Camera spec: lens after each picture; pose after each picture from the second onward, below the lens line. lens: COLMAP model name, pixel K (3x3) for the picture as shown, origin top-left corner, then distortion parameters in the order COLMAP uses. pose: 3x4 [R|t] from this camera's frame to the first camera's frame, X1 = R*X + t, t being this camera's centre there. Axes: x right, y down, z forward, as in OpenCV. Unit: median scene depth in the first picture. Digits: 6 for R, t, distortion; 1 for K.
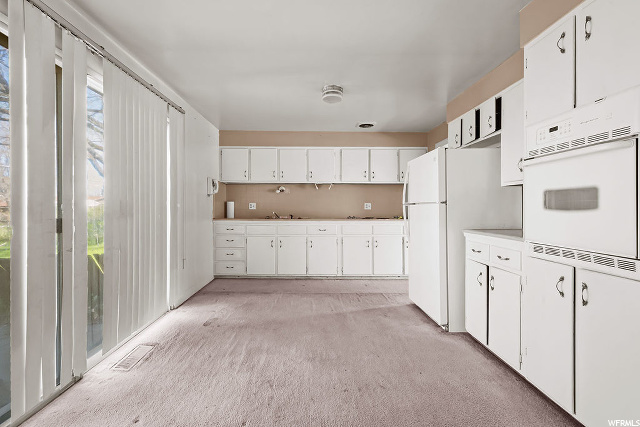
lens RADIAL K [[284.4, 0, 313.1], [0, 284.4, 208.9], [0, 0, 1]] dist [0.008725, -0.002025]
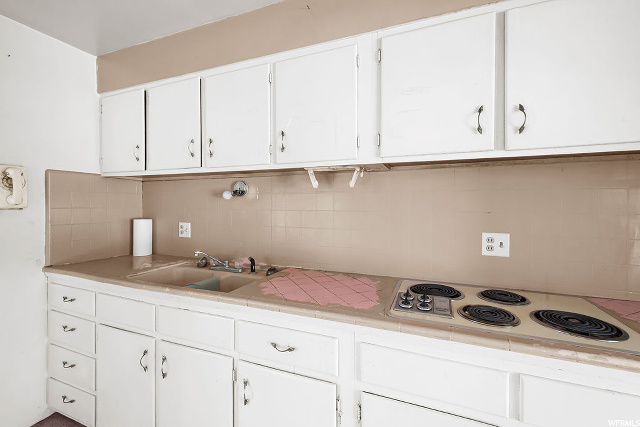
lens RADIAL K [[284.4, 0, 319.9], [0, 284.4, 208.4], [0, 0, 1]] dist [0.008725, -0.002025]
pose [[0.921693, 0.003791, -0.387901, 0.198094], [-0.000420, 0.999961, 0.008774, -0.064239], [0.387919, -0.007924, 0.921659, 0.945533]]
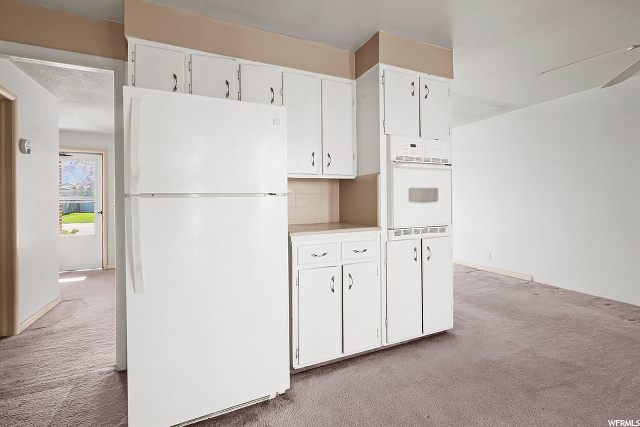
lens RADIAL K [[284.4, 0, 320.8], [0, 284.4, 196.3], [0, 0, 1]] dist [0.008725, -0.002025]
pose [[-0.400323, 0.007778, 0.916341, -0.116752], [0.012083, 0.999922, -0.003209, -0.011390], [-0.916295, 0.009788, -0.400385, 0.850284]]
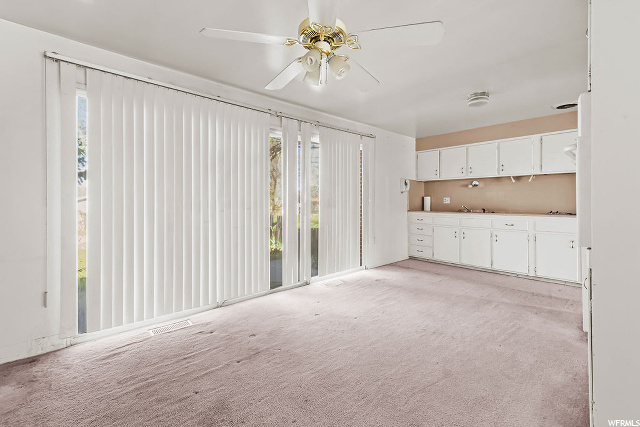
lens RADIAL K [[284.4, 0, 315.0], [0, 284.4, 203.5], [0, 0, 1]] dist [0.008725, -0.002025]
pose [[0.656457, 0.002629, -0.754358, 0.403788], [-0.000768, 0.999996, 0.002817, -0.000602], [0.754363, -0.001270, 0.656457, -0.171259]]
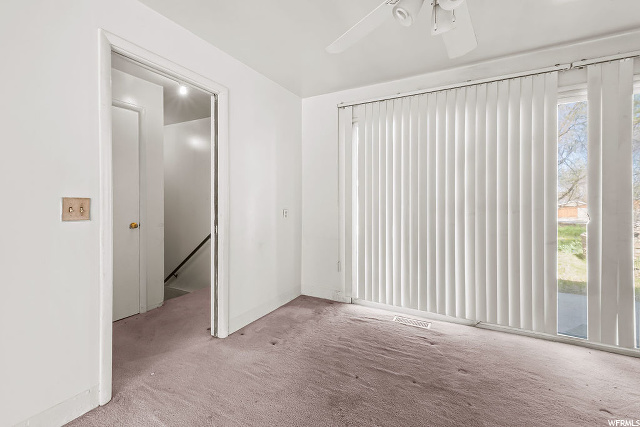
lens RADIAL K [[284.4, 0, 325.0], [0, 284.4, 203.9], [0, 0, 1]] dist [0.008725, -0.002025]
pose [[-0.494036, -0.000544, -0.869441, 0.394997], [-0.006448, 0.999975, 0.003039, -0.000155], [0.869417, 0.007107, -0.494027, 0.197984]]
